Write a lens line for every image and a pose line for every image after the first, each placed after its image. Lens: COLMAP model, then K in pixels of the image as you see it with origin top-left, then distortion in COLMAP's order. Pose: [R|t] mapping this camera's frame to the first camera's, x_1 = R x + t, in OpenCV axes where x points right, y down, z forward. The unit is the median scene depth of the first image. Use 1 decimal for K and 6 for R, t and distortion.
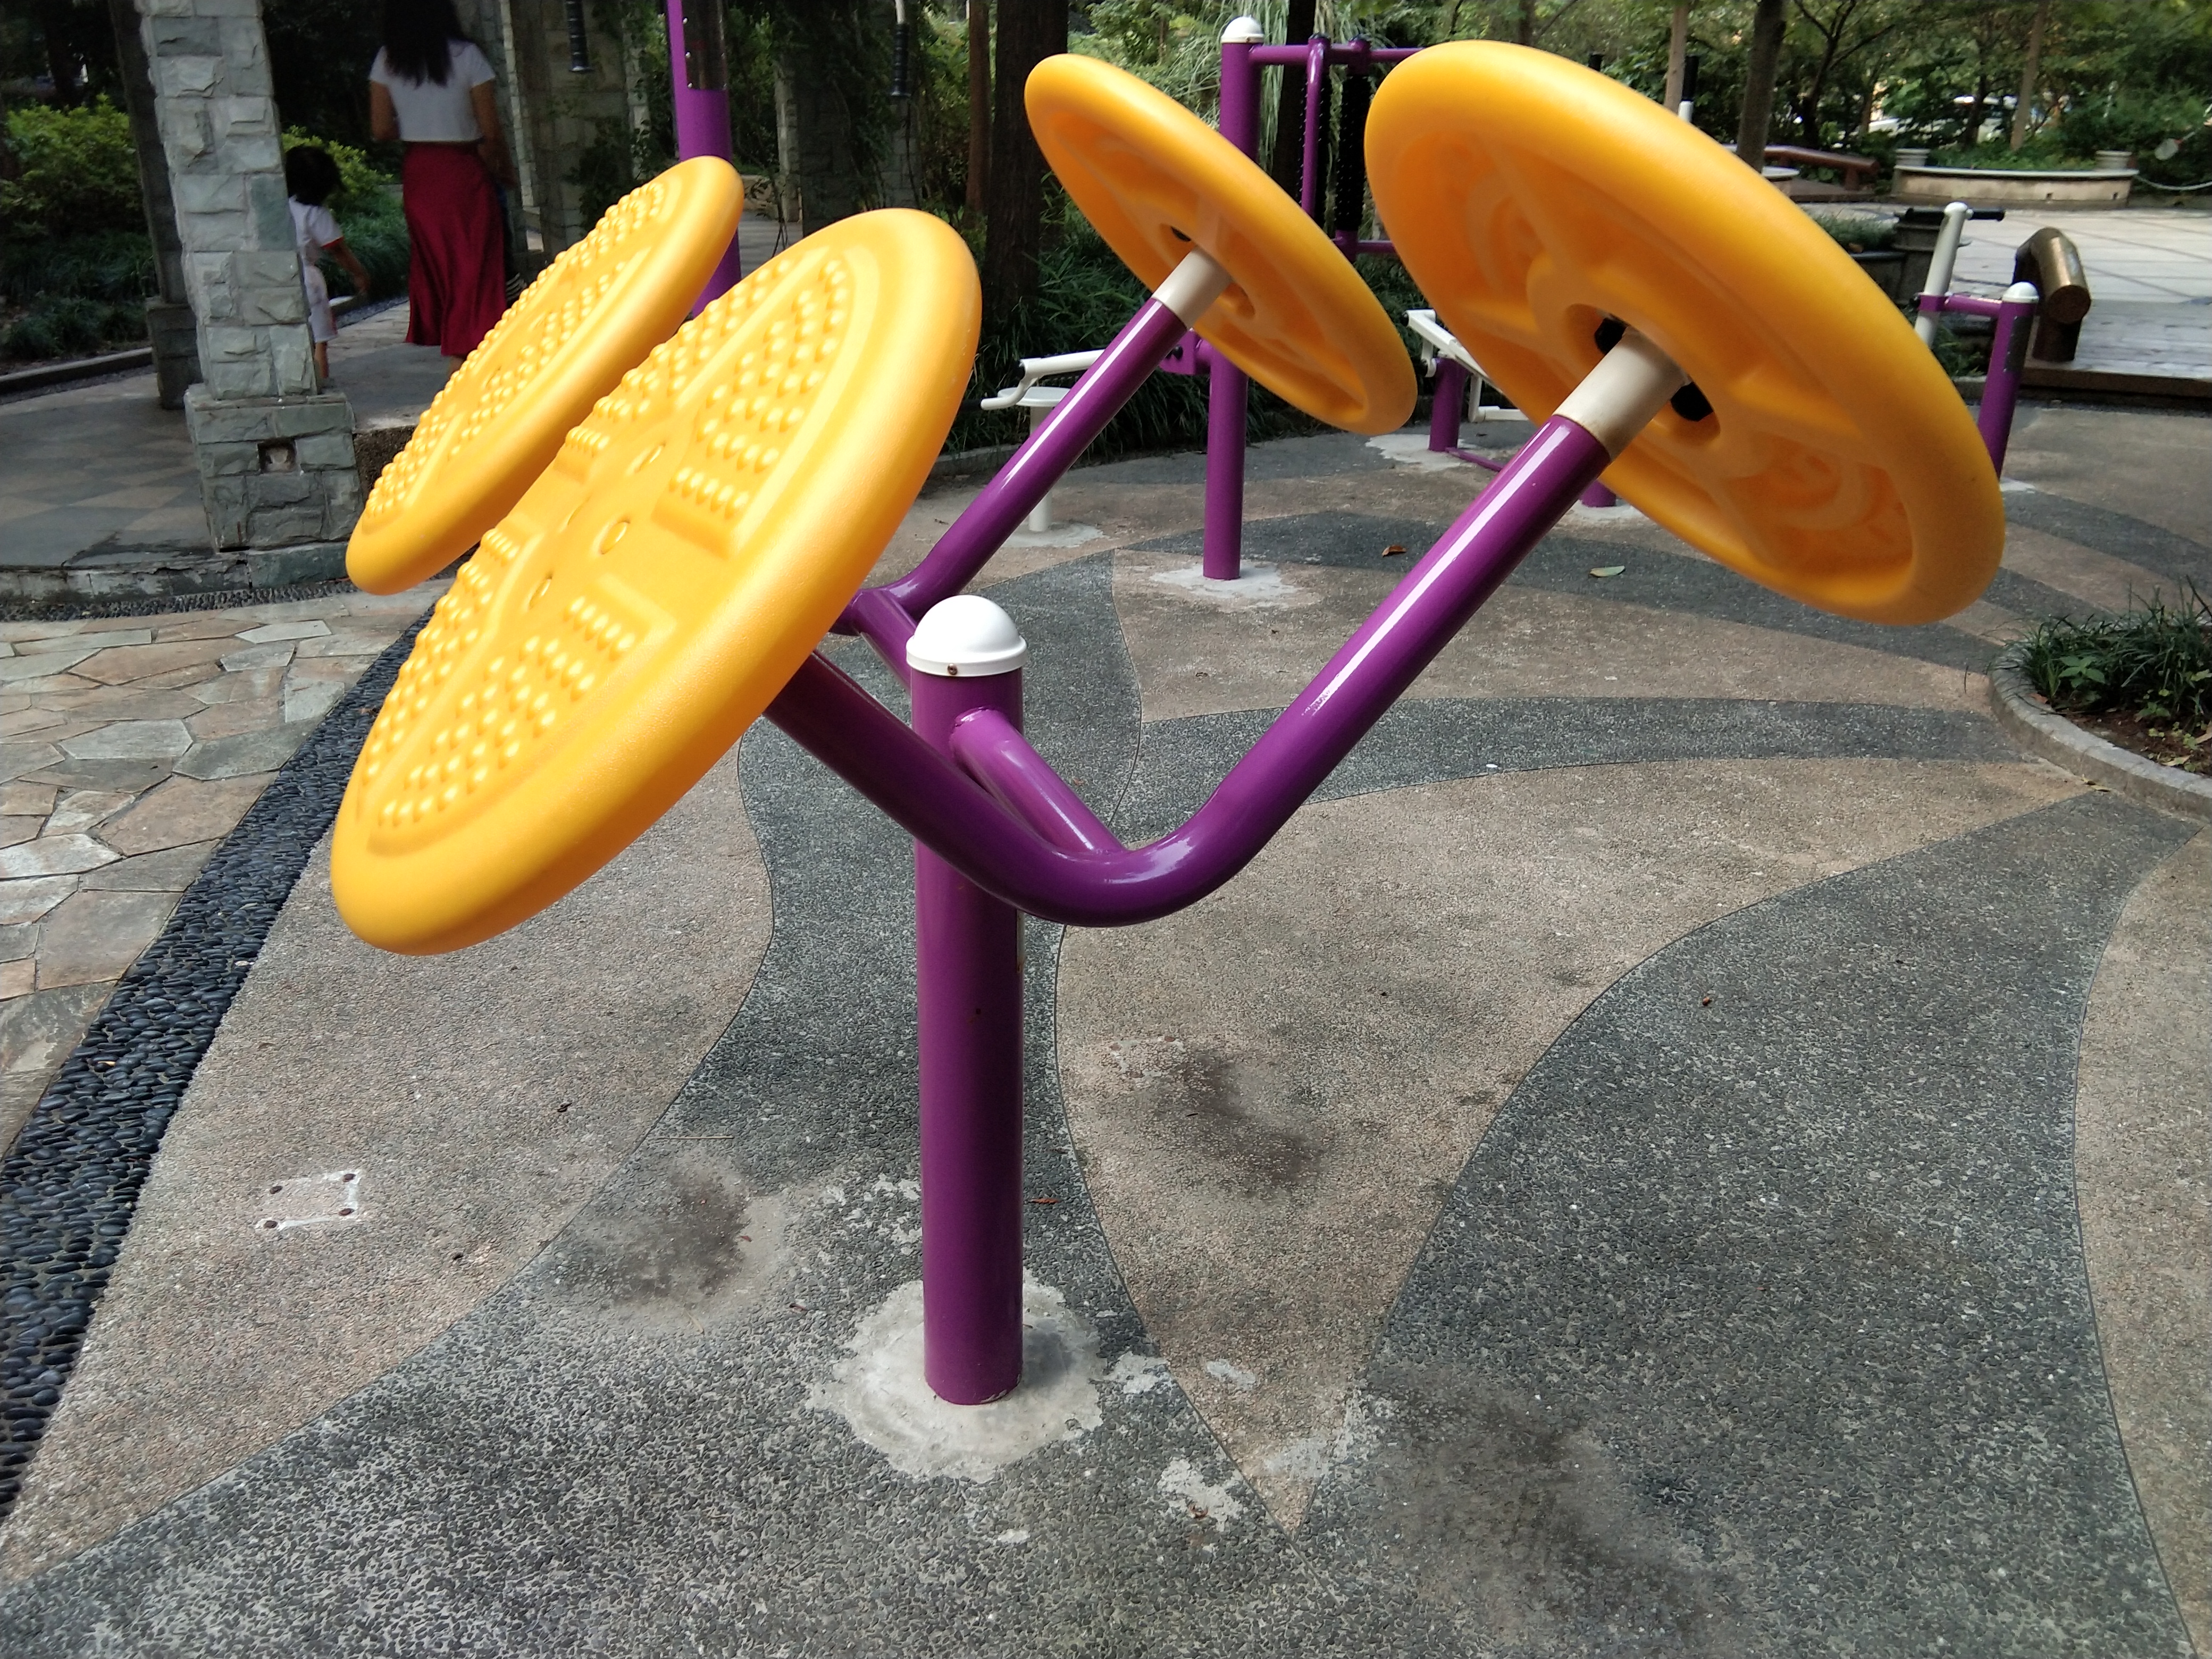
lens RADIAL K [[1727.3, 0, 1100.5], [0, 1727.3, 781.0], [0, 0, 1]] dist [0.068953, -0.096813]
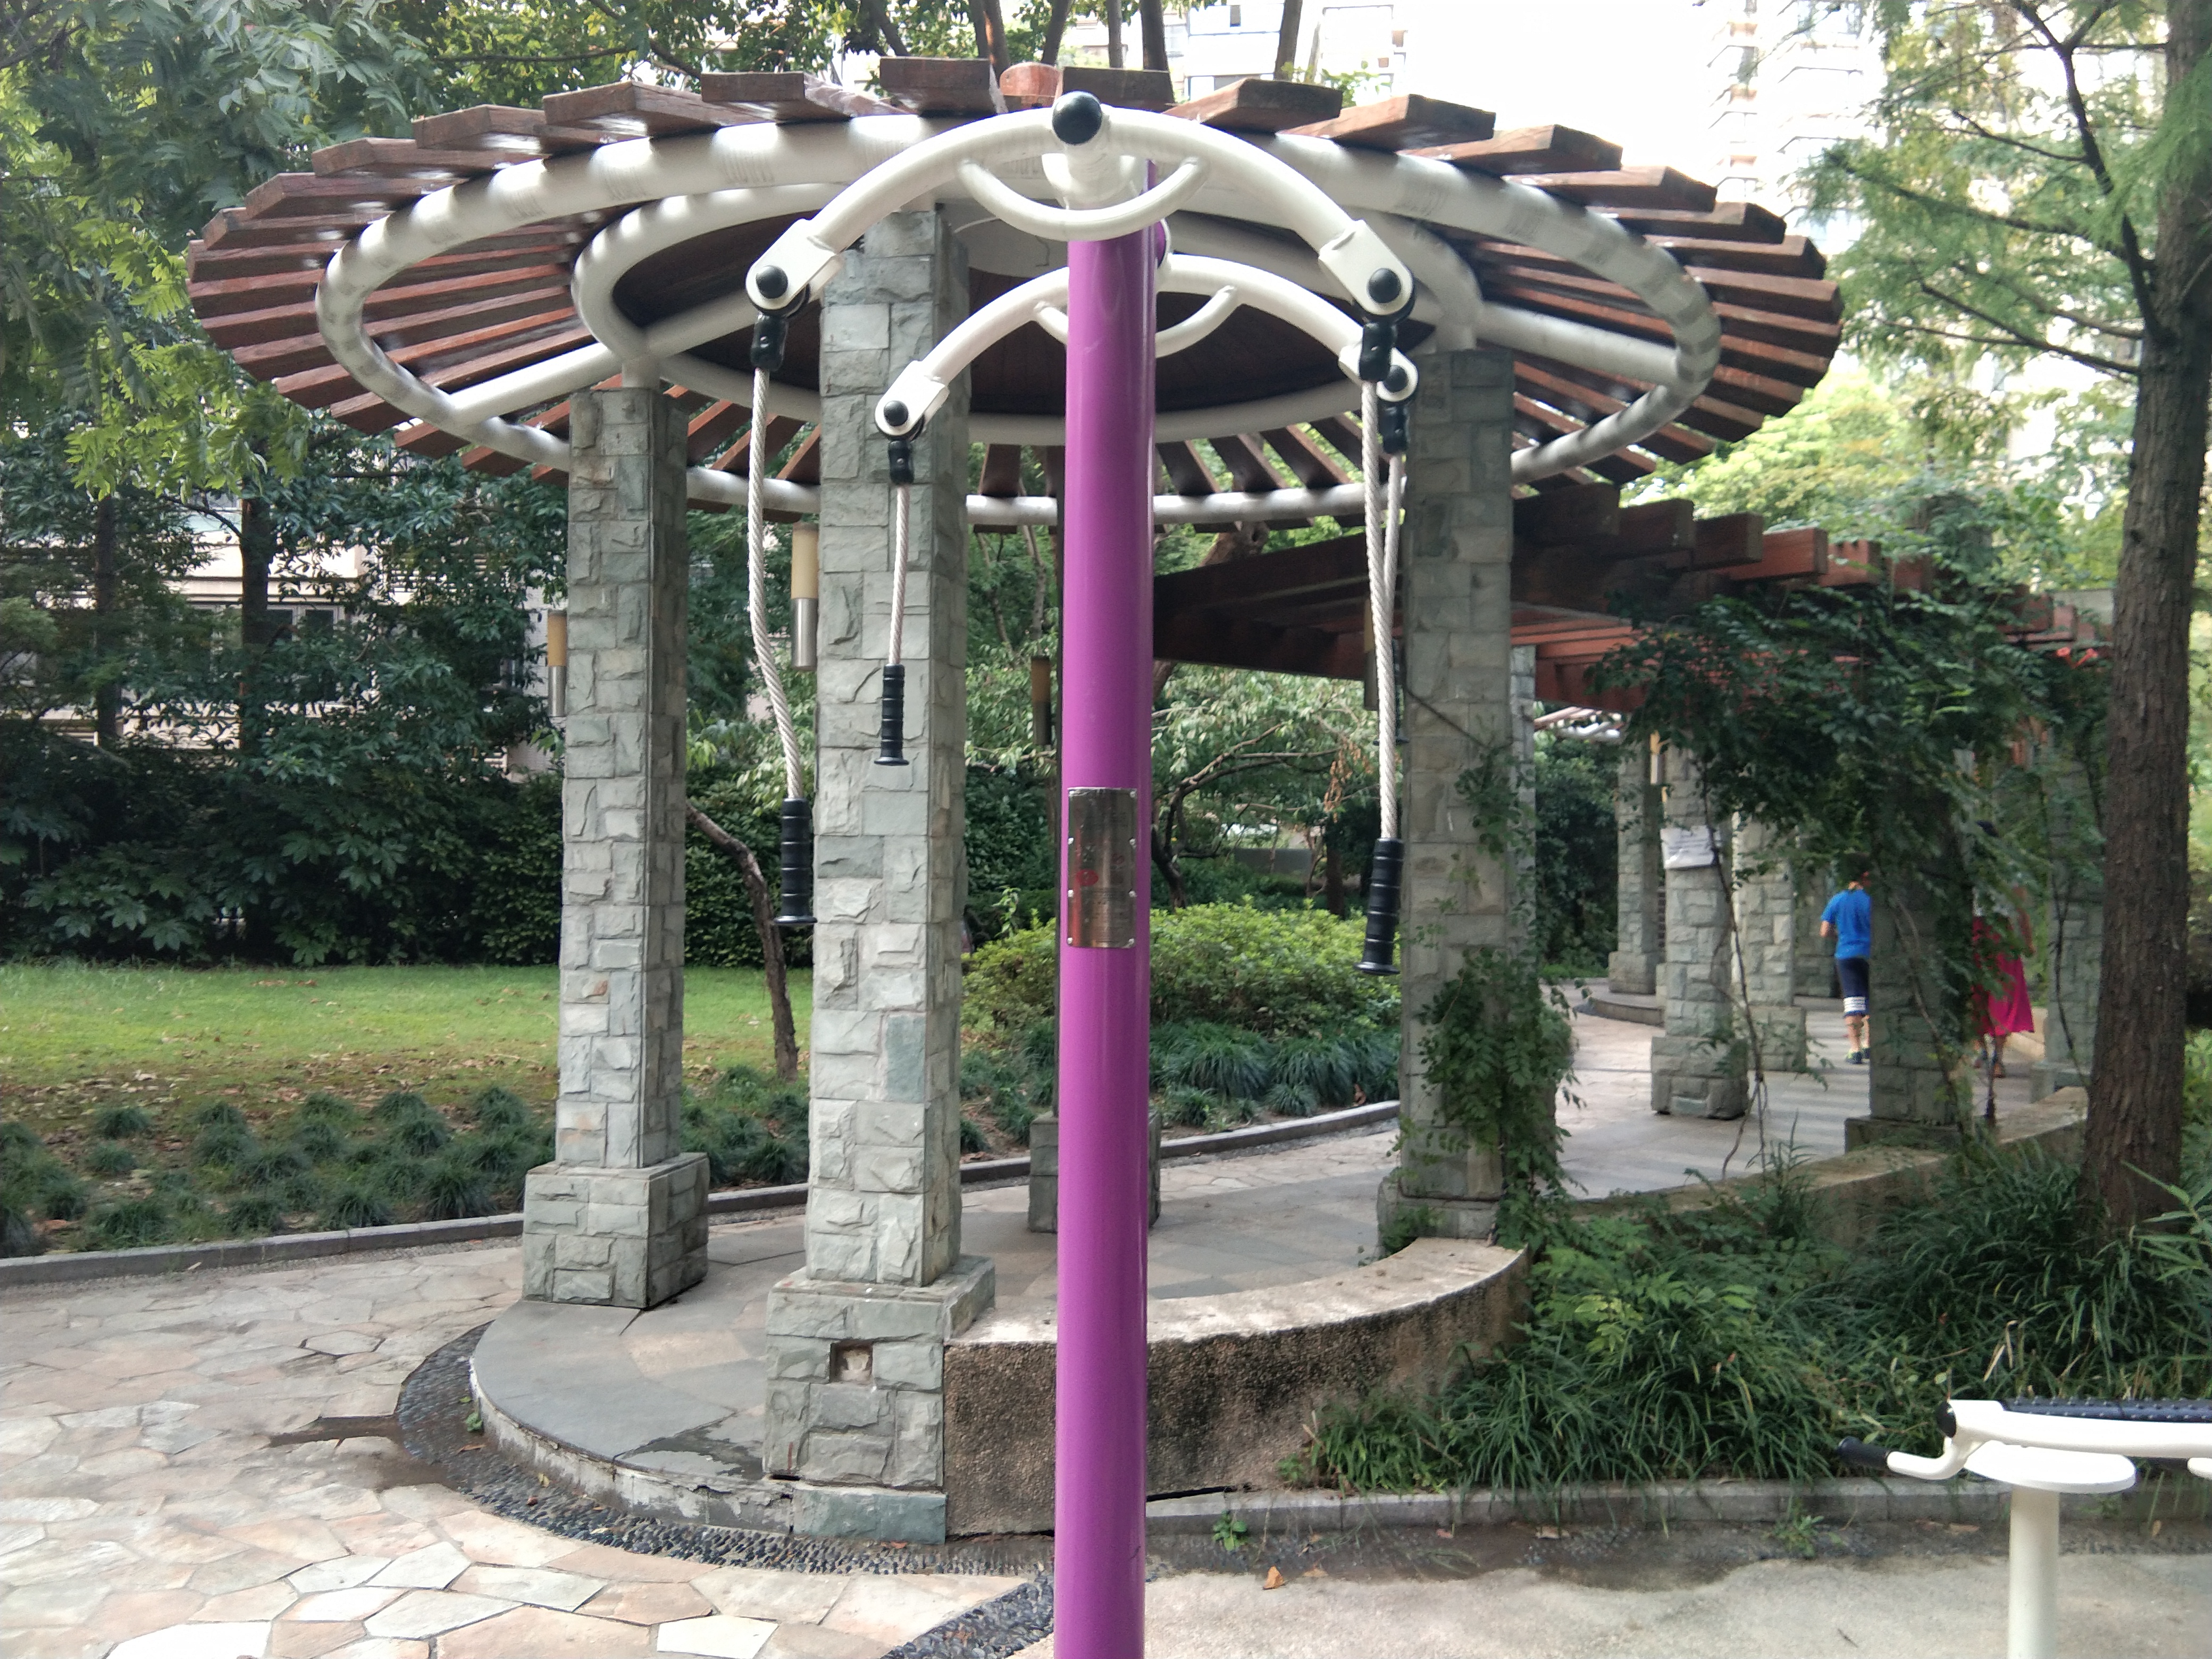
lens RADIAL K [[1727.3, 0, 1100.5], [0, 1727.3, 781.0], [0, 0, 1]] dist [0.068953, -0.096813]
pose [[0.776311, -0.030291, -0.629622, 0.099803], [-0.238803, 0.910260, -0.338231, -0.183342], [0.583364, 0.412928, 0.699411, 0.419415]]
